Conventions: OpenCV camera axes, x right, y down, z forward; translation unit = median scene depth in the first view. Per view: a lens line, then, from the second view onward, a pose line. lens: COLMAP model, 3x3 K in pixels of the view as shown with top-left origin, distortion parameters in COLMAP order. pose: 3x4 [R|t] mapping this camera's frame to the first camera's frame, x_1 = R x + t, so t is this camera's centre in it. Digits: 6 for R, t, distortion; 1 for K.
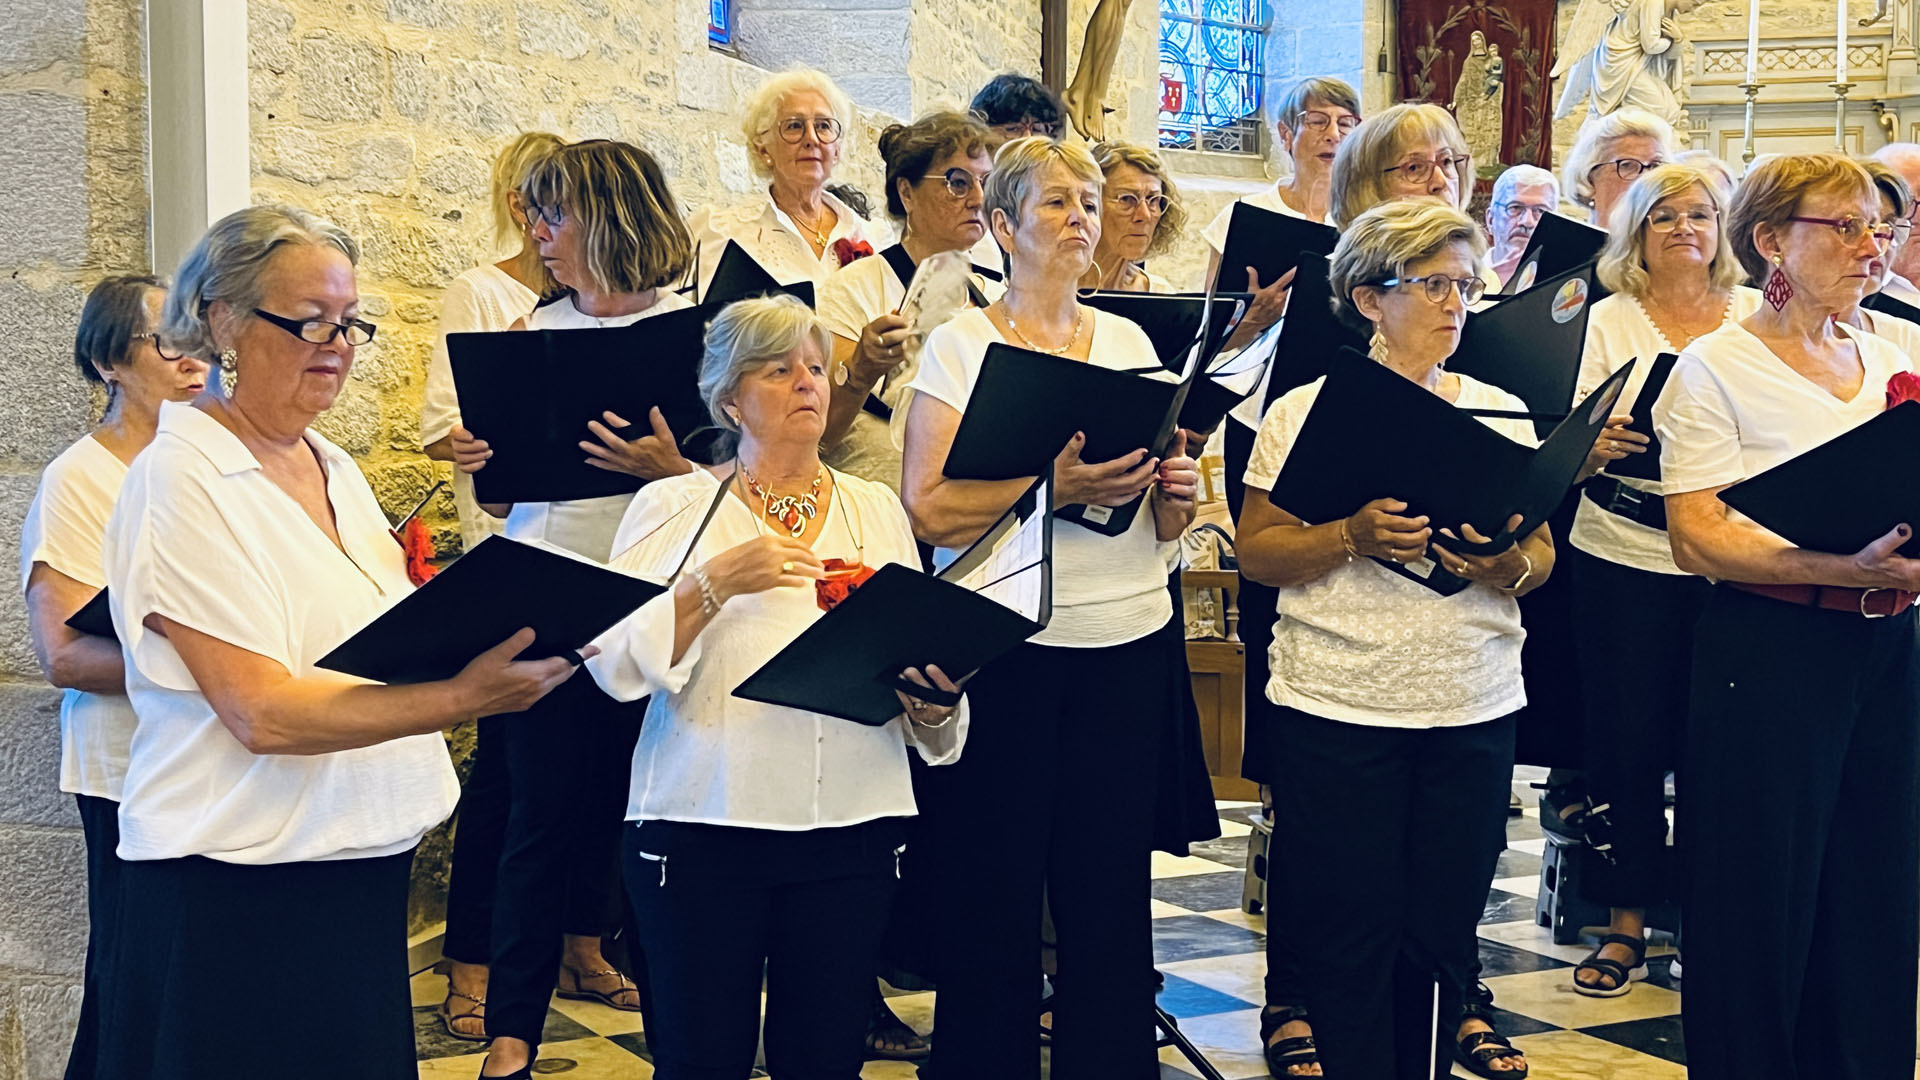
lens RADIAL K [[2686.7, 0, 960.0], [0, 2686.7, 540.0], [0, 0, 1]] dist [0.234250, -0.742316]
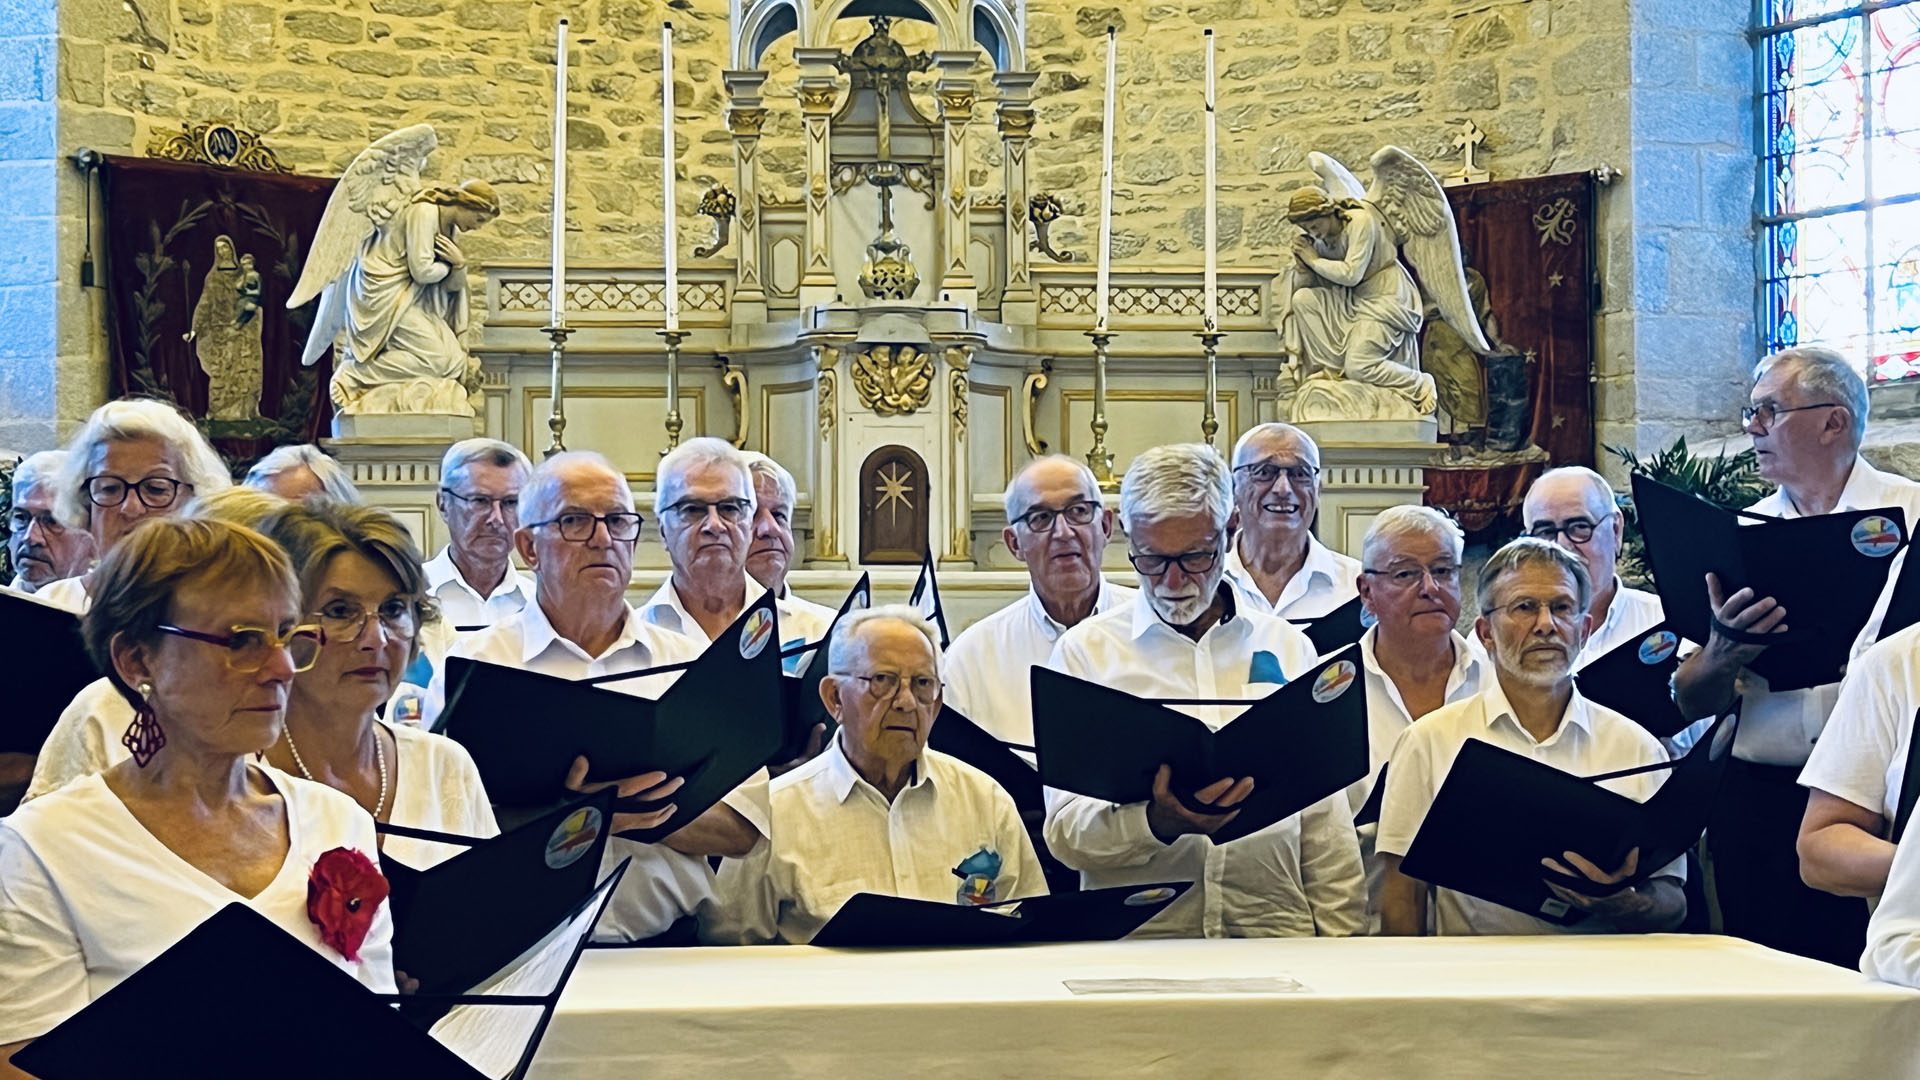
lens RADIAL K [[3615.8, 0, 954.1], [0, 3615.8, 540.3], [0, 0, 1]] dist [0.199052, -0.367067]
pose [[0.942298, 0.005096, 0.334736, 0.059366], [0.026564, 0.995593, -0.089937, -0.016439], [-0.333719, 0.093640, 0.938010, 0.036670]]
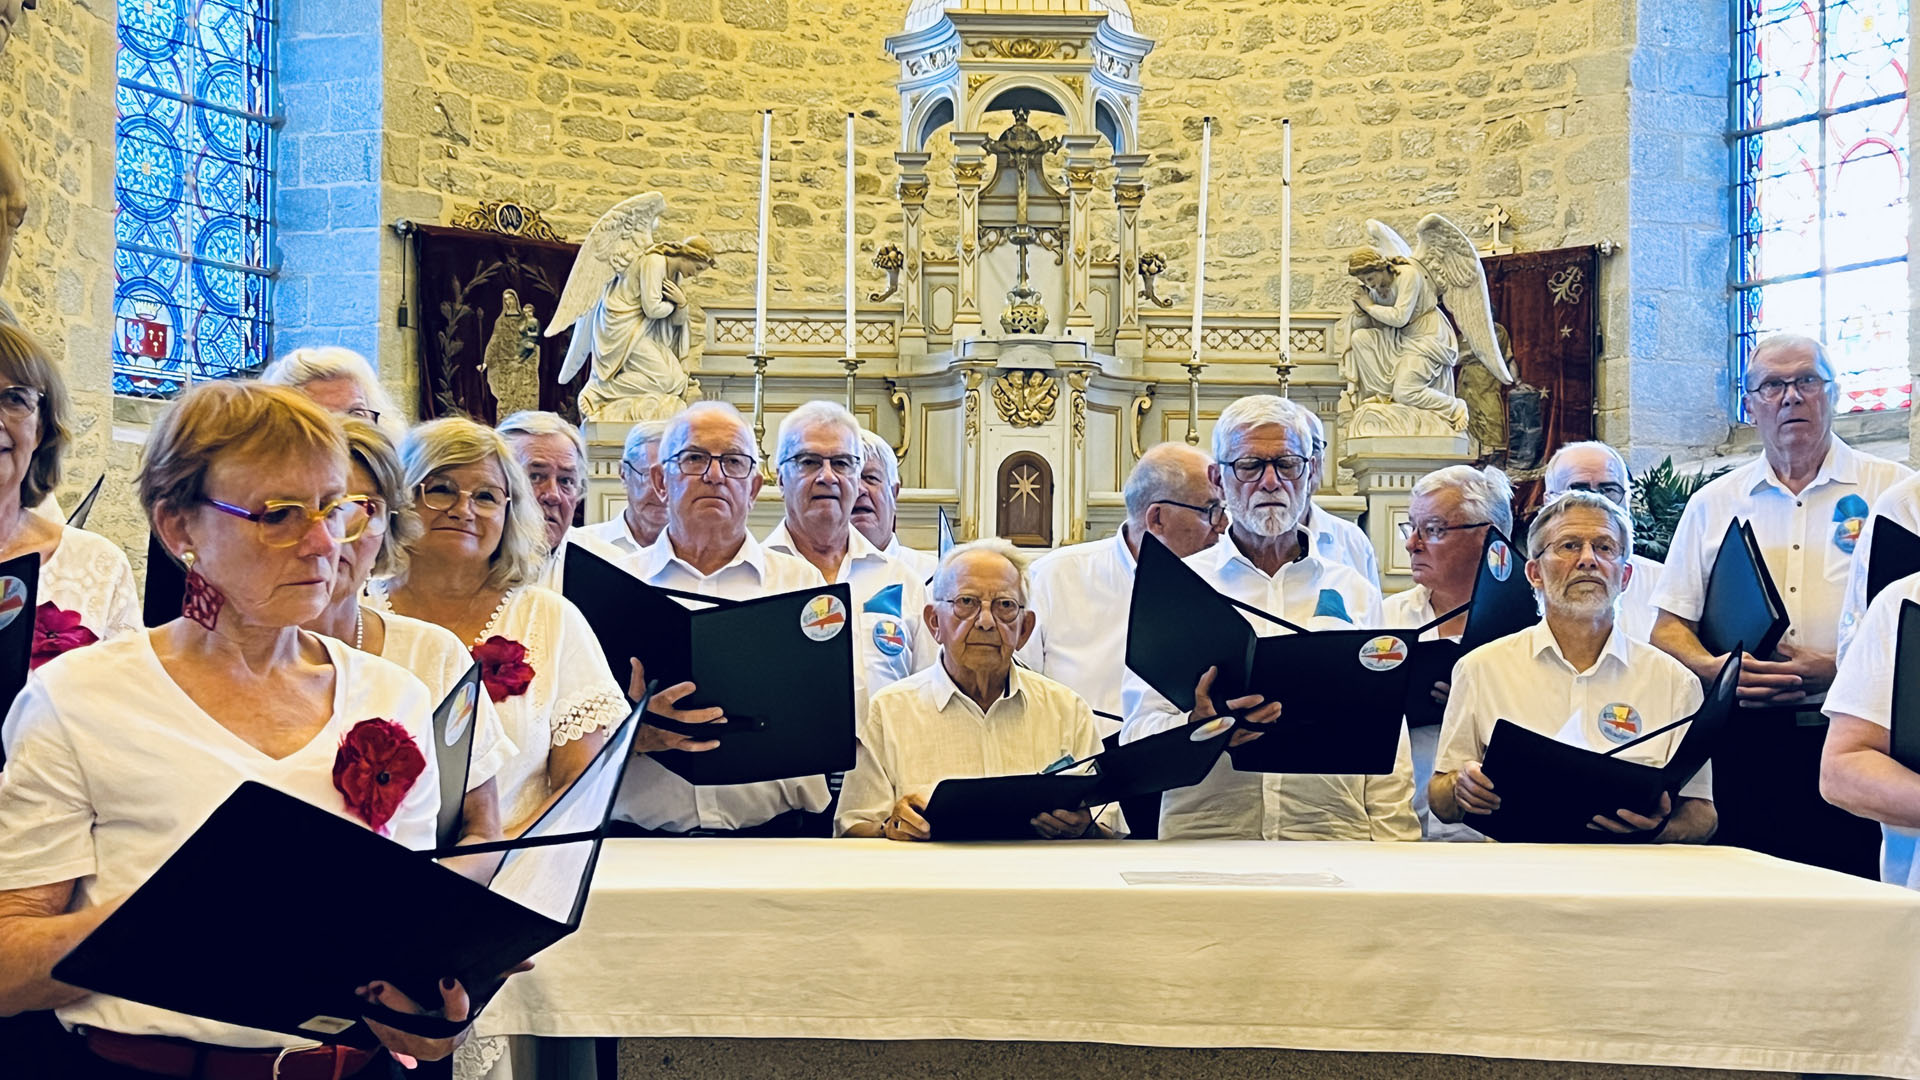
lens RADIAL K [[2686.7, 0, 960.0], [0, 2686.7, 540.0], [0, 0, 1]] dist [0.234250, -0.742316]
pose [[0.958137, 0.020058, 0.285606, 0.092078], [0.008577, 0.995084, -0.098658, -0.011811], [-0.286181, 0.096978, 0.953256, 0.103686]]
